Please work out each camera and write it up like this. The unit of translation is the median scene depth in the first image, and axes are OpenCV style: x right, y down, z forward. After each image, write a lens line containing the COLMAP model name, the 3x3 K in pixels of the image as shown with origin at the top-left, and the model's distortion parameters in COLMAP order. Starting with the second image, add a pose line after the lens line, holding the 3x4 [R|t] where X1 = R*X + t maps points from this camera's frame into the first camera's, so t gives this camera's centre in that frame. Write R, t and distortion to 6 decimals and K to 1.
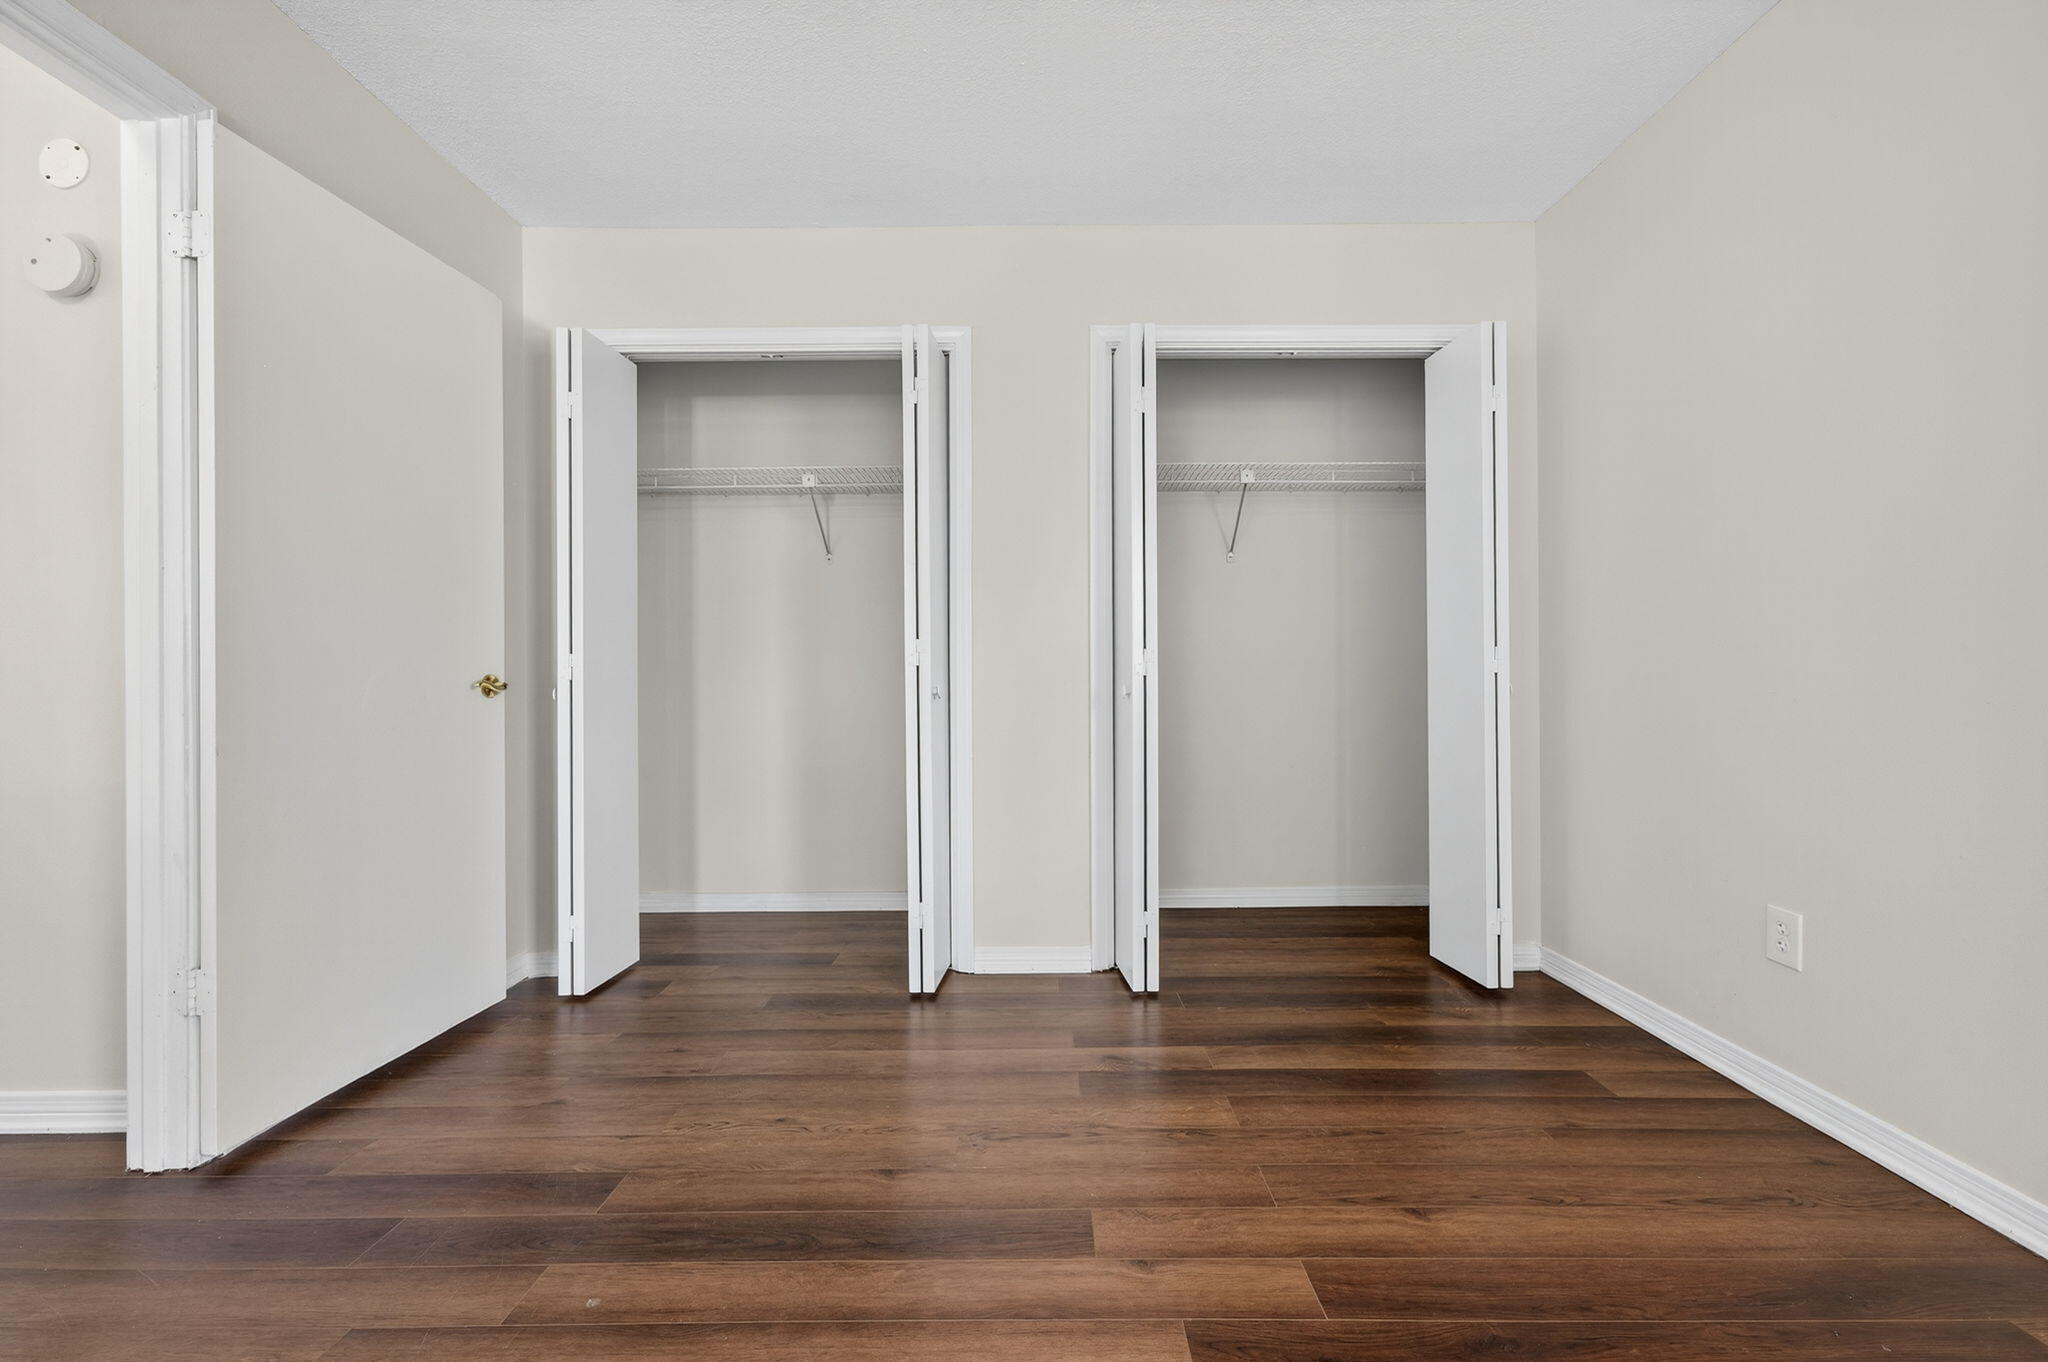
lens RADIAL K [[805.0, 0, 1025.8], [0, 805.0, 675.0], [0, 0, 1]] dist [-0.002449, 0.000151]
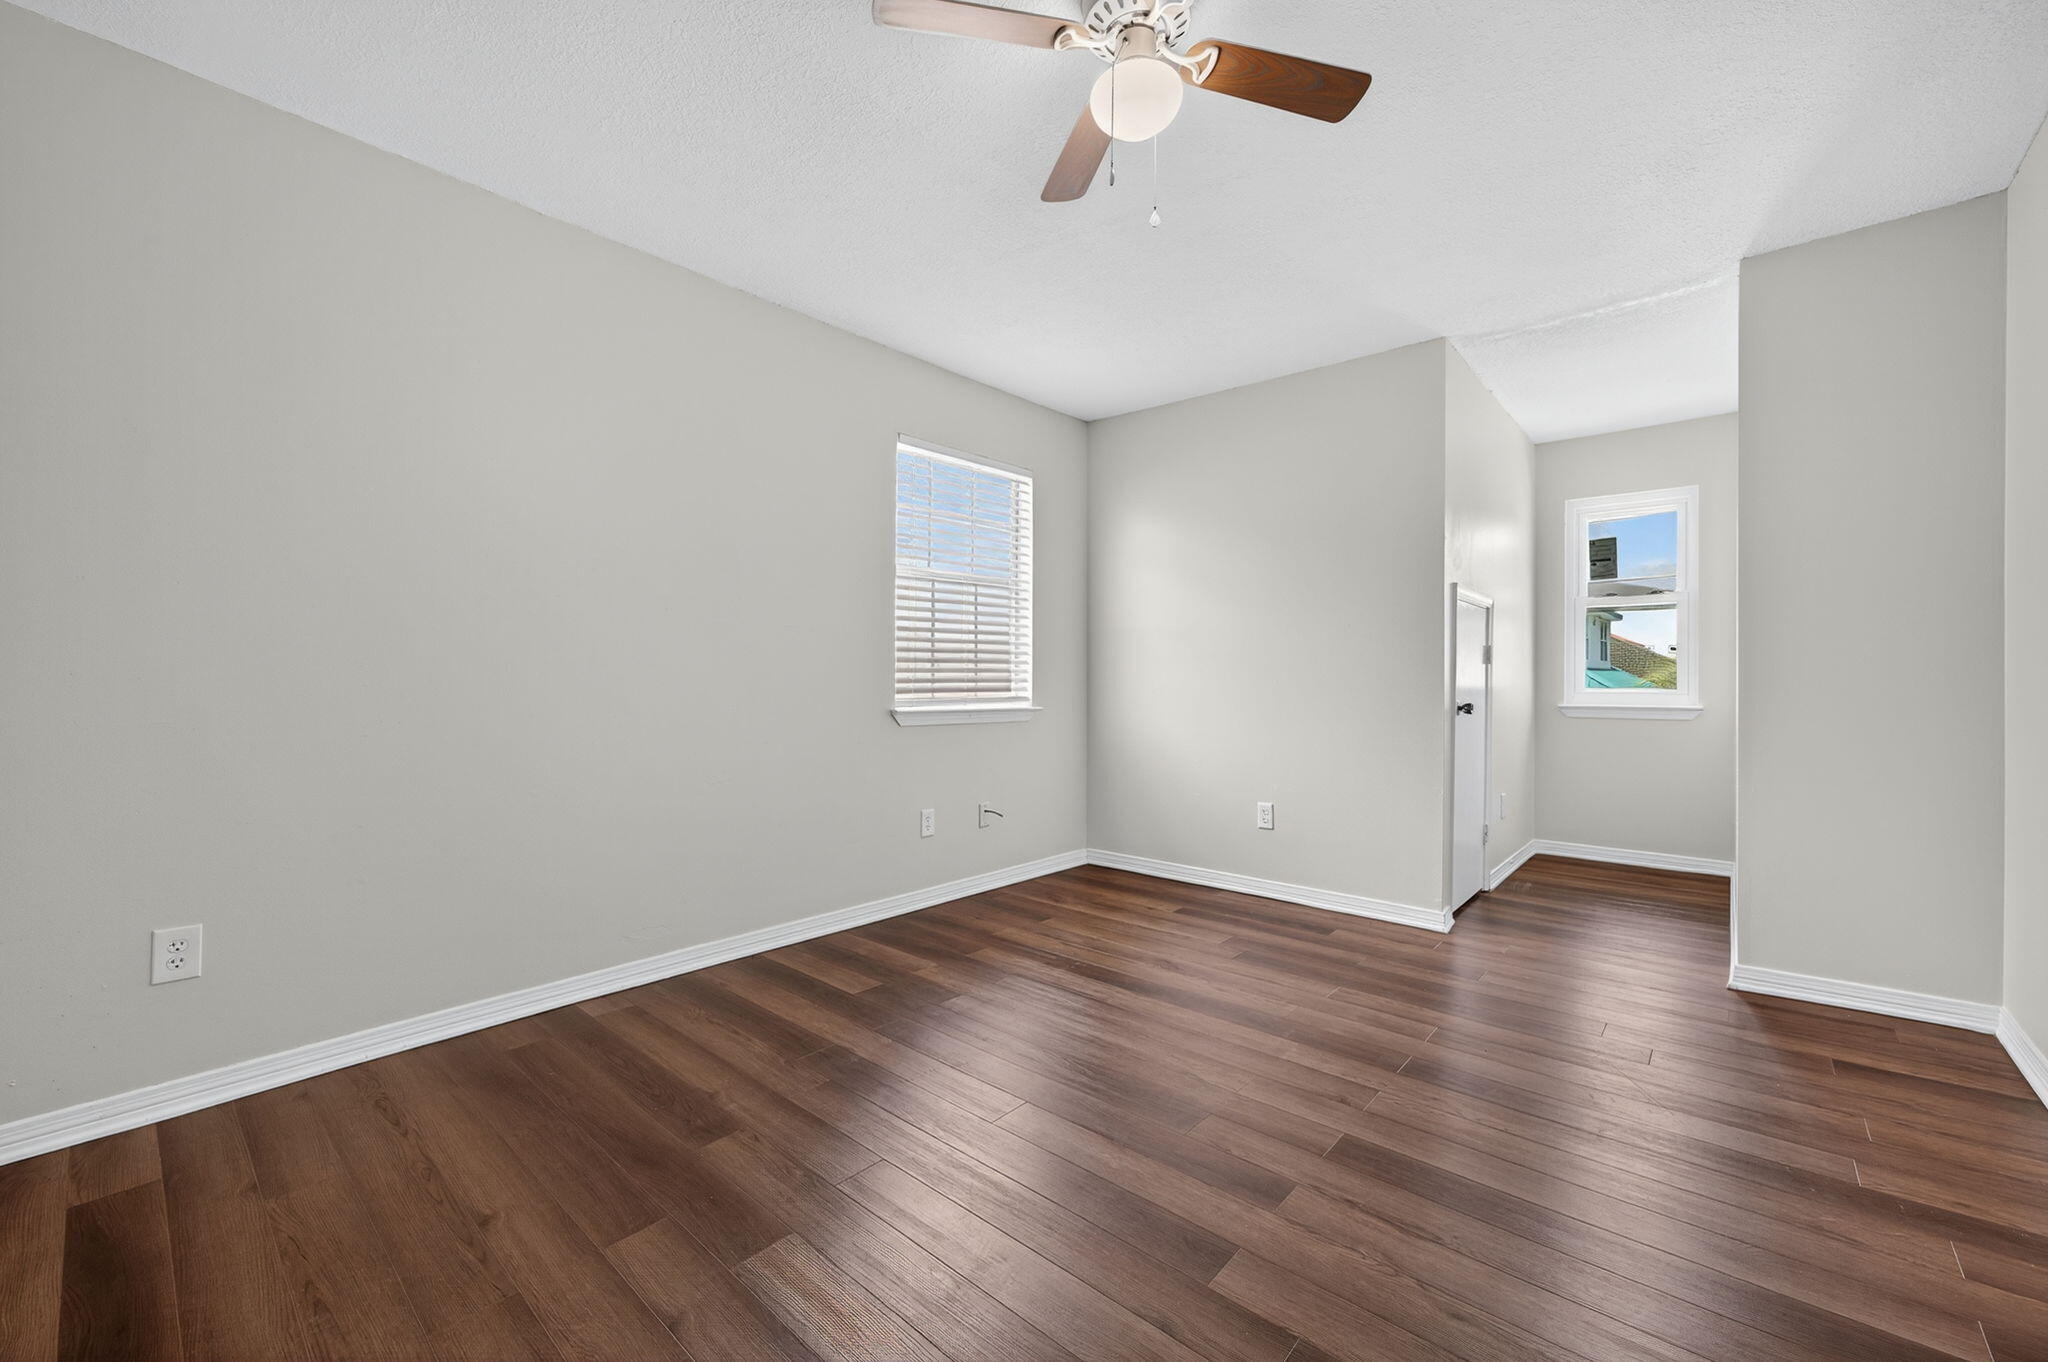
lens RADIAL K [[805.0, 0, 1018.8], [0, 805.0, 681.8], [0, 0, 1]] dist [-0.002449, 0.000151]
pose [[-0.747166, 0.000705, 0.664638, -0.420590], [0.000789, 1.000000, -0.000175, -0.020868], [-0.664637, 0.000394, -0.747166, 0.756370]]
